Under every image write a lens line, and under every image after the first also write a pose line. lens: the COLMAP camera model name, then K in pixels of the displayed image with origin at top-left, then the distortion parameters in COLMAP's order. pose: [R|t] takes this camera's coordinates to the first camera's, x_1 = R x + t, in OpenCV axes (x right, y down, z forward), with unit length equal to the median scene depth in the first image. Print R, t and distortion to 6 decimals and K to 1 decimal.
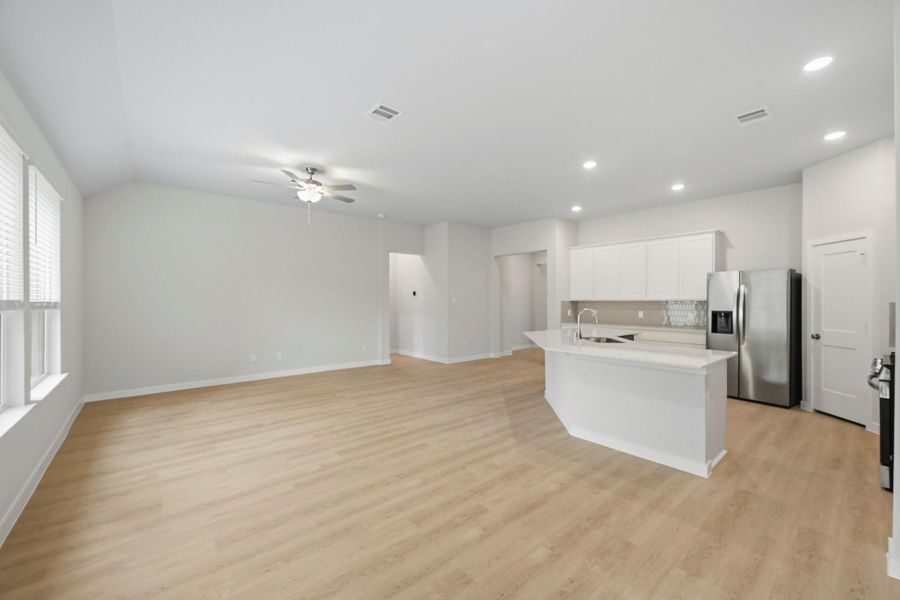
lens RADIAL K [[358.8, 0, 446.2], [0, 358.8, 298.8], [0, 0, 1]] dist [-0.000374, 0.000042]
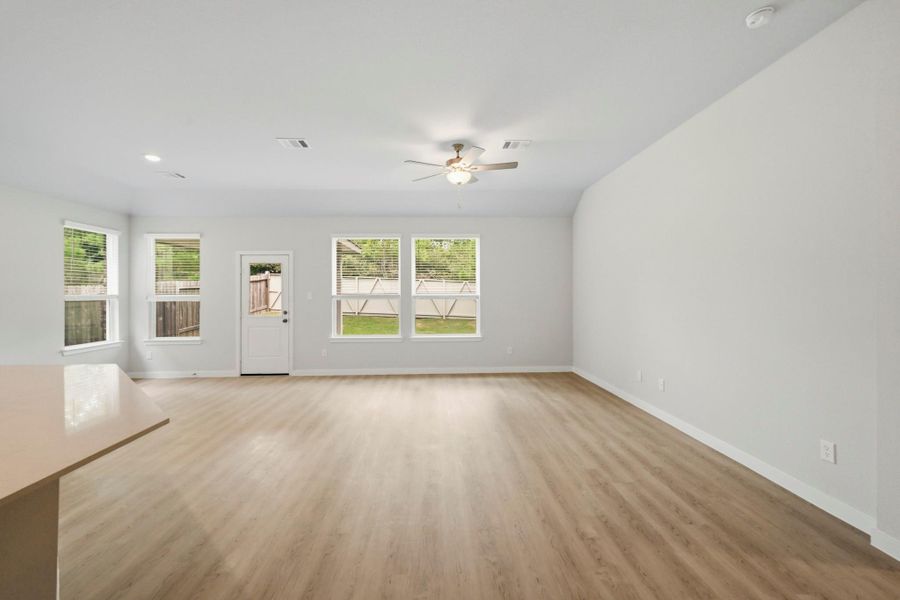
lens RADIAL K [[358.8, 0, 446.2], [0, 358.8, 298.8], [0, 0, 1]] dist [-0.000374, 0.000042]
pose [[-0.609014, 0.008053, -0.793118, 0.407256], [0.004381, 0.999967, 0.006790, 0.004831], [0.793147, 0.000660, -0.609030, 1.822843]]
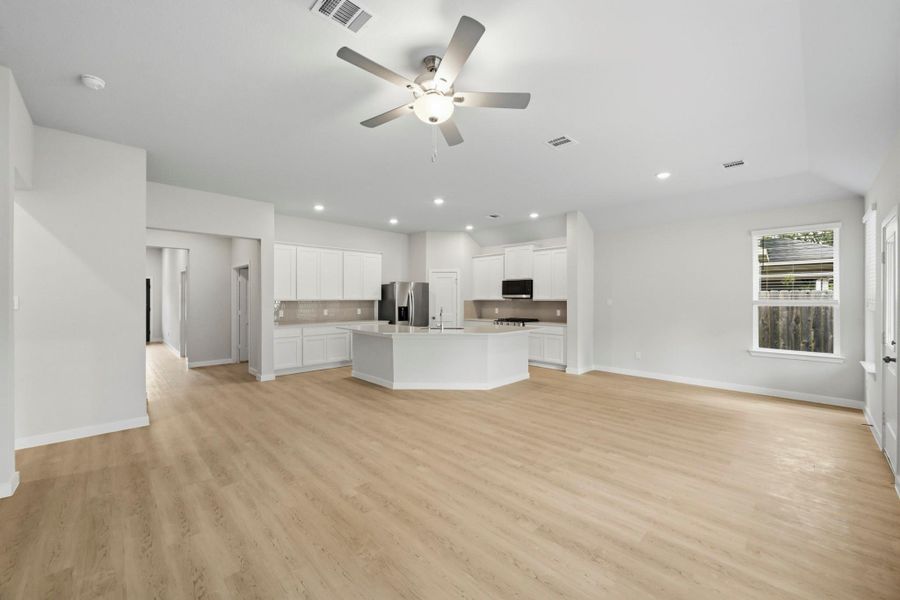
lens RADIAL K [[358.8, 0, 446.2], [0, 358.8, 298.8], [0, 0, 1]] dist [-0.000374, 0.000042]
pose [[-0.070199, -0.003197, 0.997528, -1.099513], [-0.001112, 0.999994, 0.003126, -0.006789], [-0.997532, -0.000890, -0.070202, 1.227692]]
